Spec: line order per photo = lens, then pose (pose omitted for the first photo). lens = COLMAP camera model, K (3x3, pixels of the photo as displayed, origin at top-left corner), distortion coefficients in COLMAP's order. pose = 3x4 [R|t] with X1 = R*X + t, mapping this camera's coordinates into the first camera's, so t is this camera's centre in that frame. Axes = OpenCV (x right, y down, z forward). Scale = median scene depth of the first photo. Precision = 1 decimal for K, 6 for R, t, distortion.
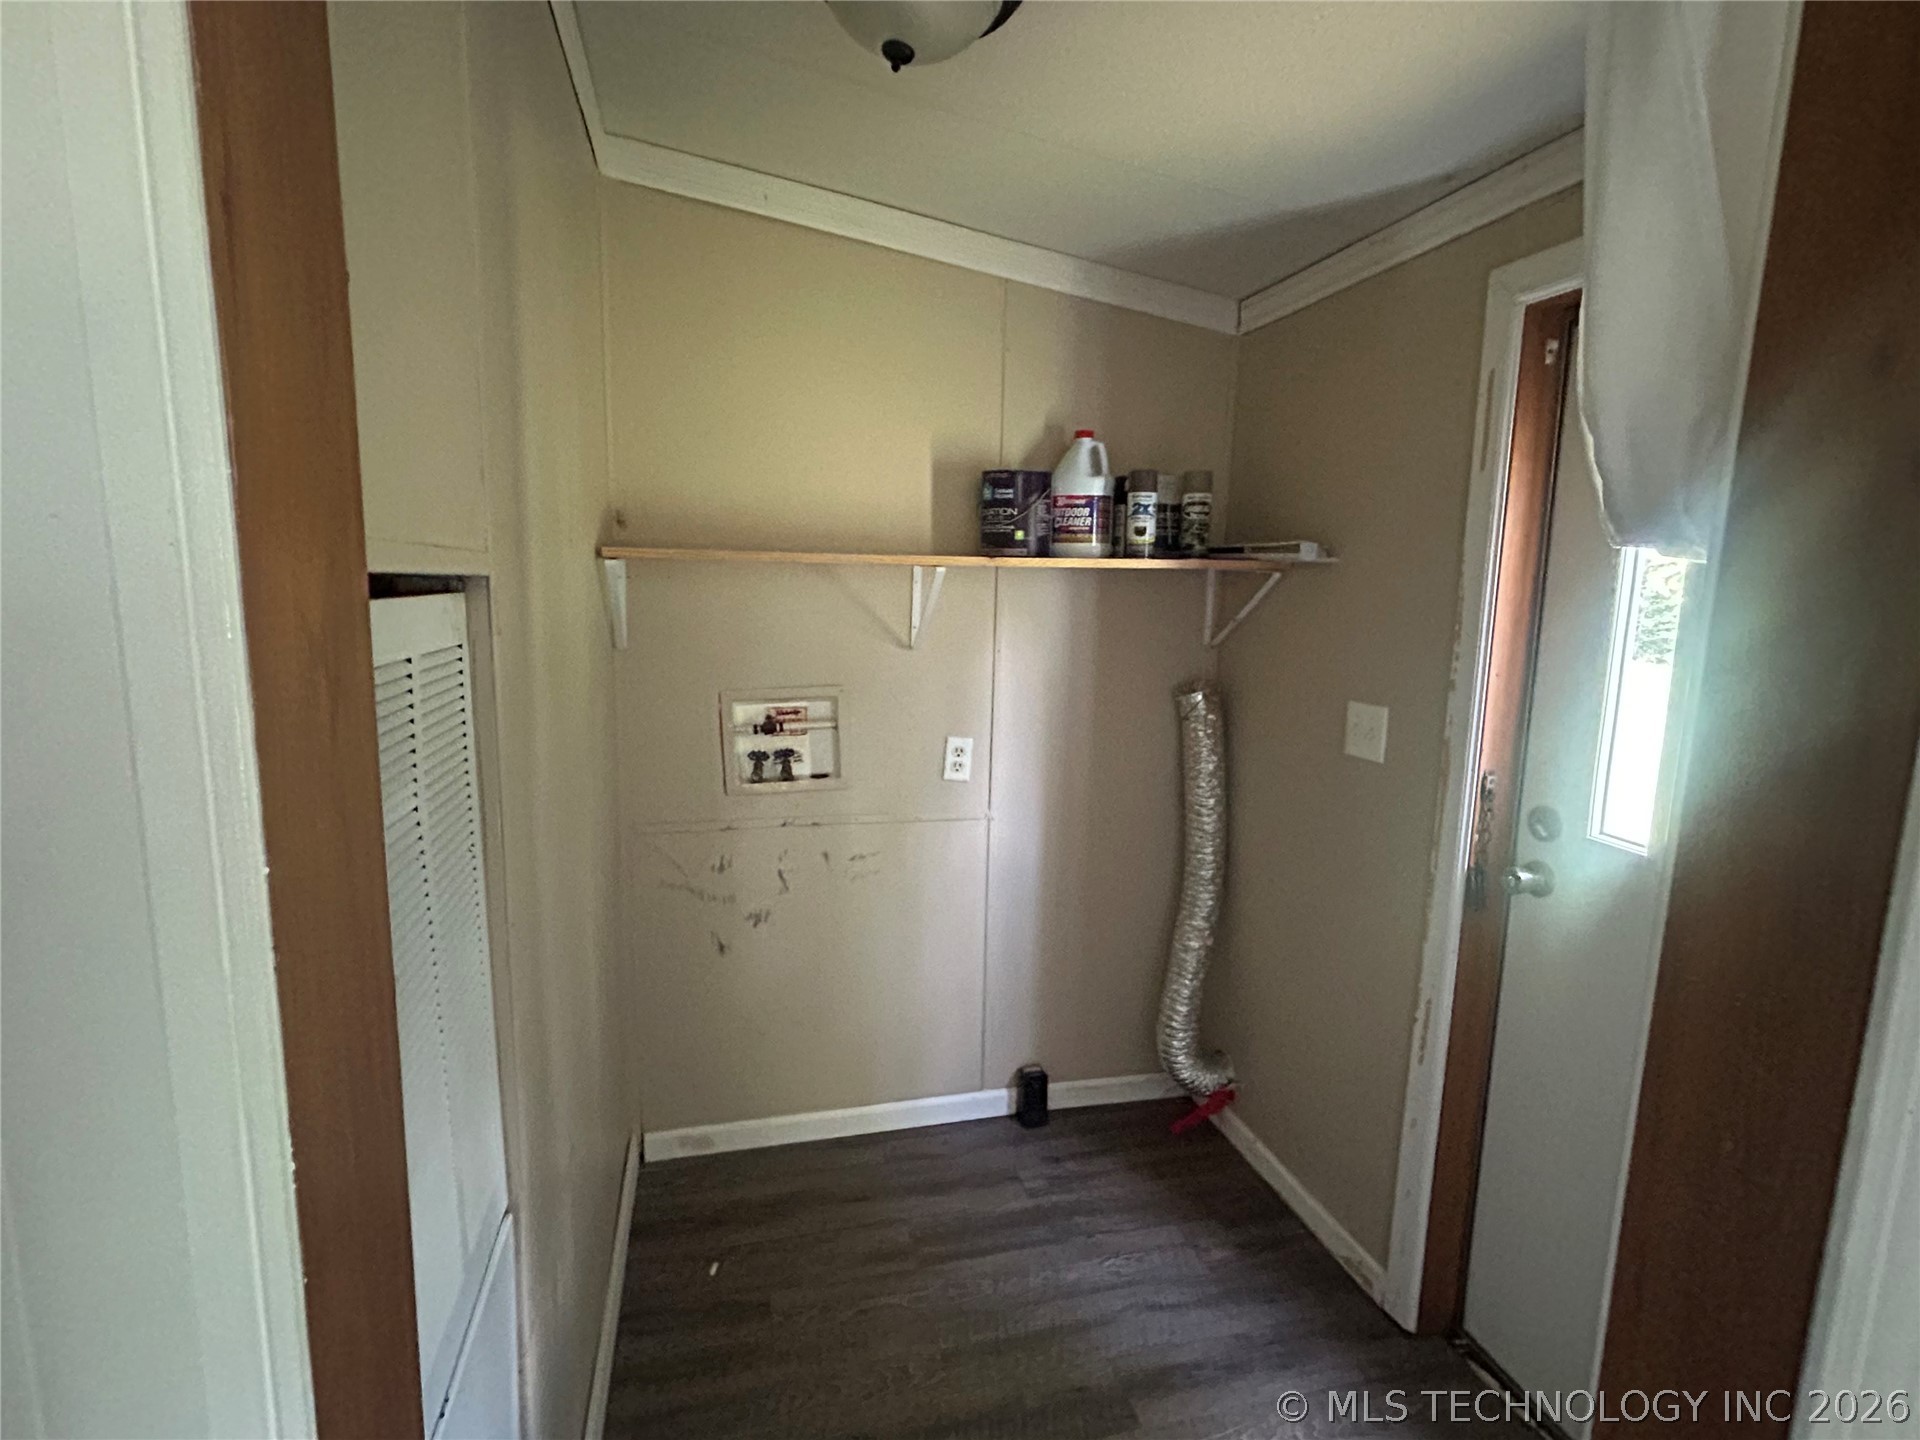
lens RADIAL K [[931.9, 0, 967.0], [0, 931.9, 771.2], [0, 0, 1]] dist [-0.001216, 0.002015]
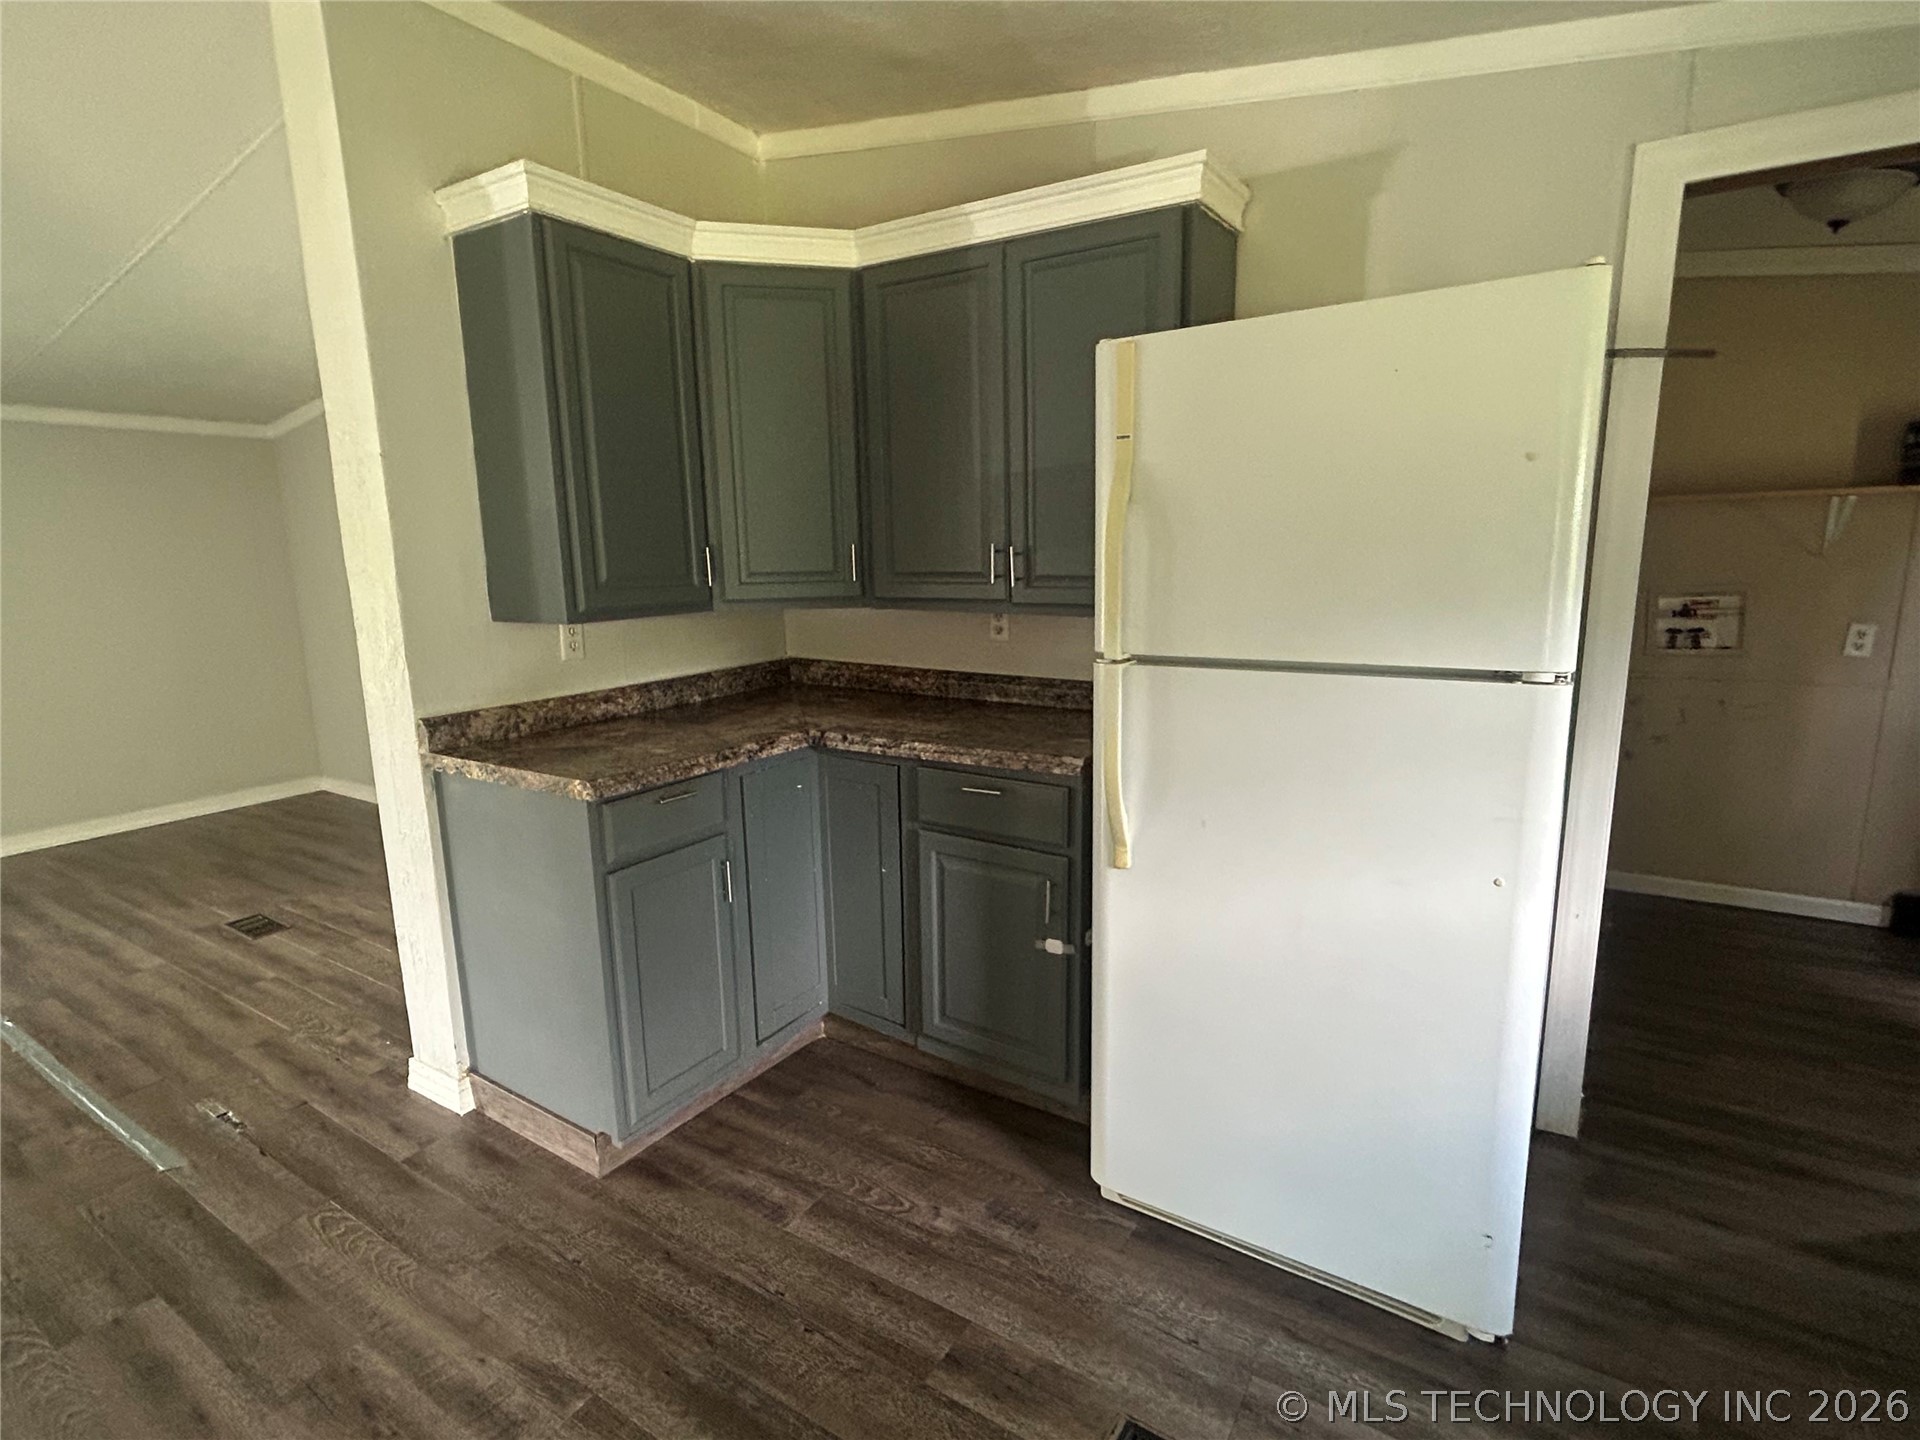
lens RADIAL K [[938.8, 0, 959.4], [0, 938.8, 714.5], [0, 0, 1]] dist [-0.001049, 0.003956]
pose [[0.672213, 0.096890, -0.733991, 0.124867], [-0.079776, 0.995107, 0.058297, 0.118566], [0.736048, 0.019367, 0.676653, -0.857187]]
